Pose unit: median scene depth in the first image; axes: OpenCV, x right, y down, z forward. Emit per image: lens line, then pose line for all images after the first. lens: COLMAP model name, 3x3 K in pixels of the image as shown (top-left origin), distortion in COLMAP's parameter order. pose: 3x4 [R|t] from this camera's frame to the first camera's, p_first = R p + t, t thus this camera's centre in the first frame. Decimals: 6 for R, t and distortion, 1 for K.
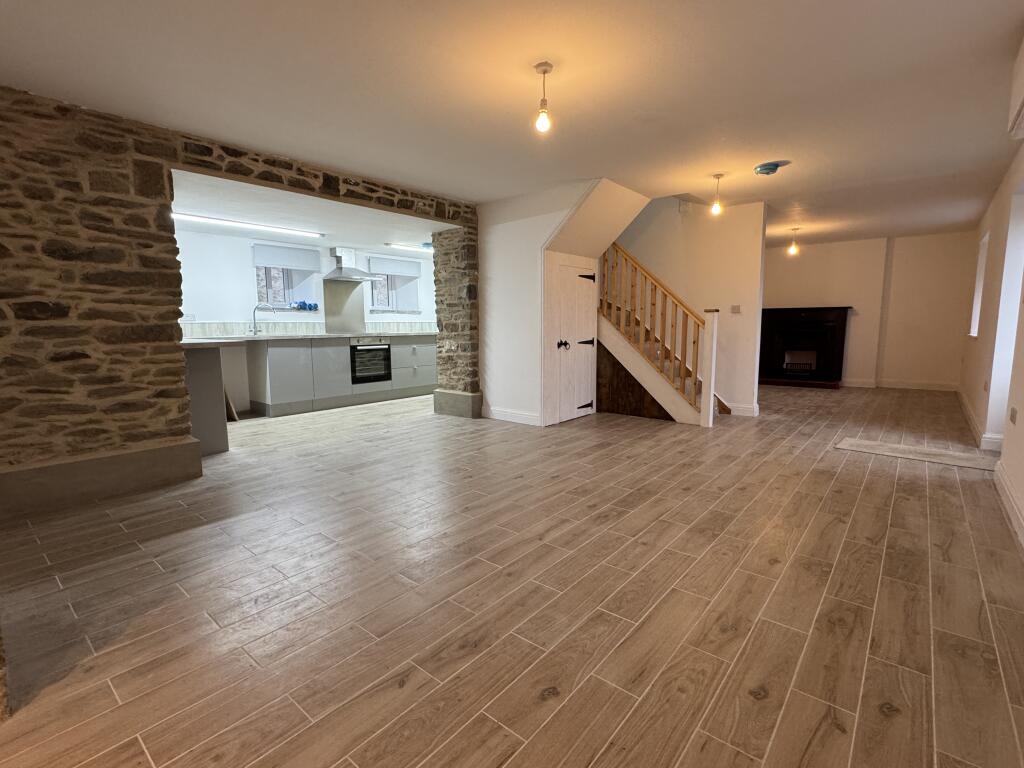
lens RADIAL K [[486.3, 0, 512.1], [0, 486.3, 384.3], [0, 0, 1]] dist [-0.003684, -0.000327]
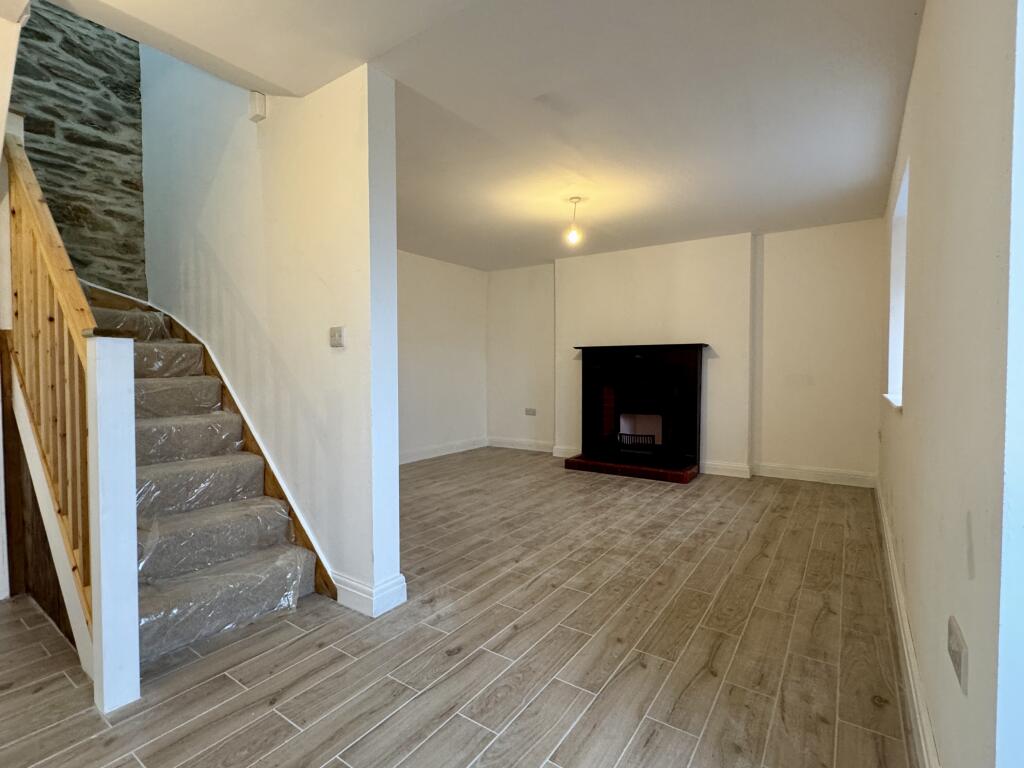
lens RADIAL K [[486.3, 0, 512.9], [0, 486.3, 382.7], [0, 0, 1]] dist [-0.003684, -0.000327]
pose [[0.995815, 0.001273, 0.091383, 0.997918], [0.007291, 0.995609, -0.093320, -0.138515], [-0.091101, 0.093595, 0.991434, 1.043880]]
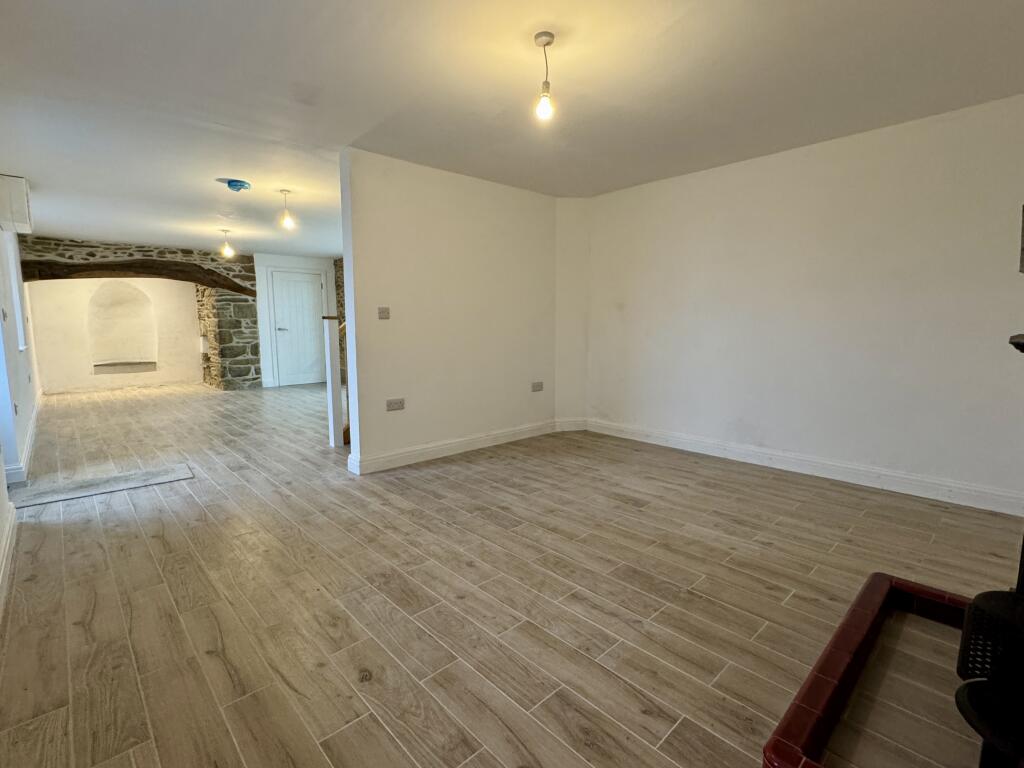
lens RADIAL K [[486.3, 0, 512.6], [0, 486.3, 383.6], [0, 0, 1]] dist [-0.003684, -0.000327]
pose [[-0.115961, 0.129196, -0.984815, 1.904739], [-0.117407, 0.982770, 0.142752, -0.298471], [0.986290, 0.132178, -0.098795, 2.147032]]
